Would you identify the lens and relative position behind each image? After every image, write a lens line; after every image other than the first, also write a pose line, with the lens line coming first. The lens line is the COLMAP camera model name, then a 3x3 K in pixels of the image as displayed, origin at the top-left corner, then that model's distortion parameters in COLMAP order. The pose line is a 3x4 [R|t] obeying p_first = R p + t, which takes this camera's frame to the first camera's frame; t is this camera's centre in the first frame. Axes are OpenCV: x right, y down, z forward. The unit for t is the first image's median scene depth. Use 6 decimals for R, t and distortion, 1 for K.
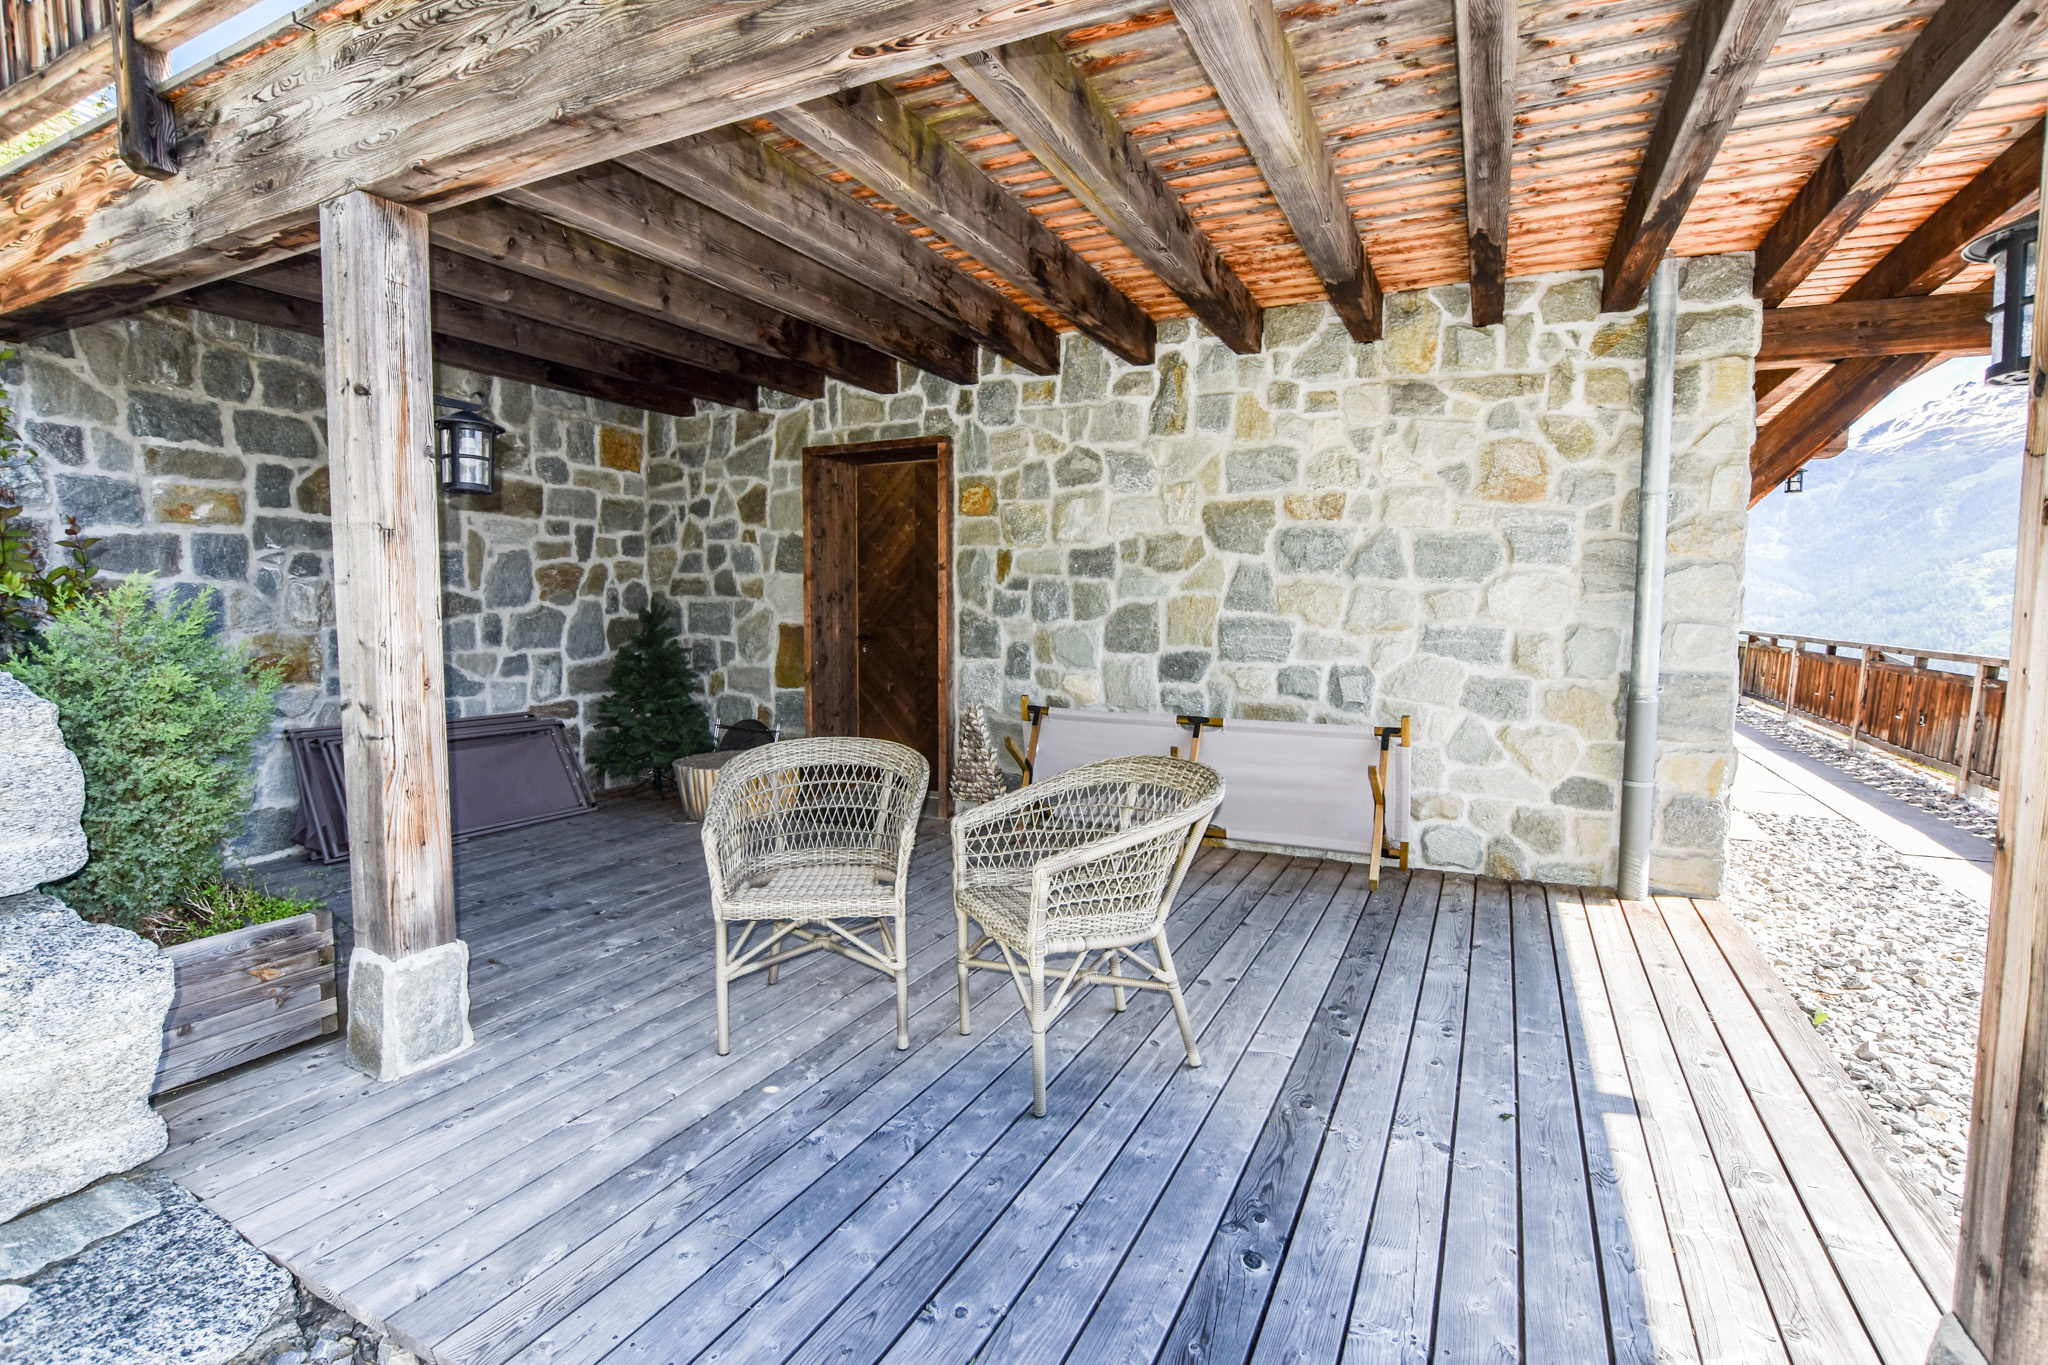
lens RADIAL K [[959.0, 0, 1032.7], [0, 959.0, 684.6], [0, 0, 1]] dist [-0.027652, 0.002323]
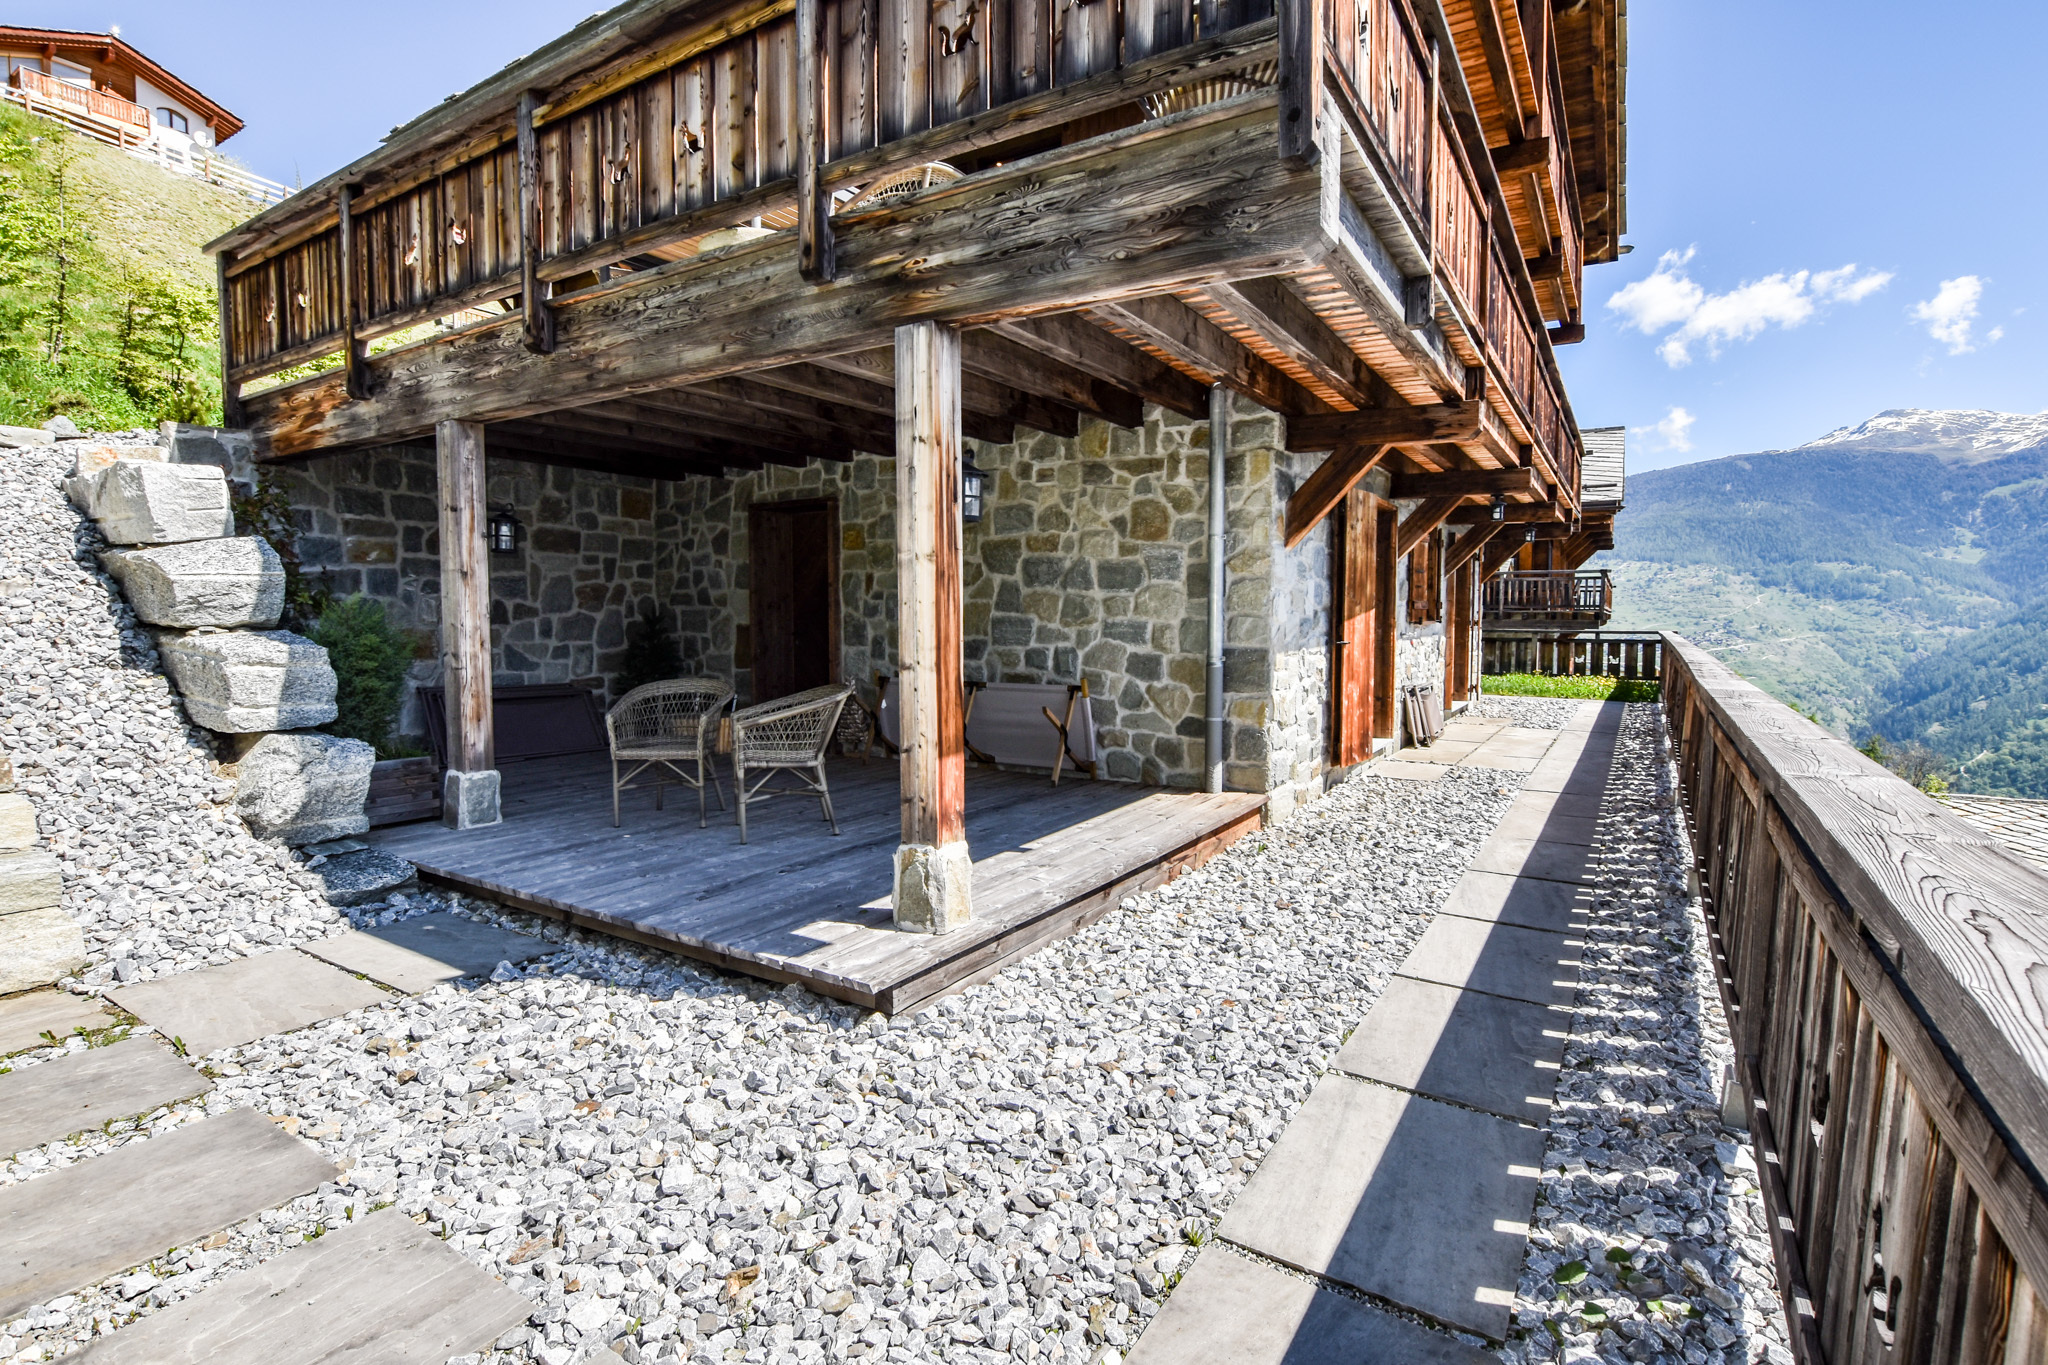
lens RADIAL K [[959.0, 0, 1017.4], [0, 959.0, 681.7], [0, 0, 1]] dist [-0.027652, 0.002323]
pose [[0.994591, 0.002505, -0.103840, 0.448167], [-0.004126, 0.999873, -0.015396, 0.063940], [0.103789, 0.015742, 0.994475, -0.572908]]
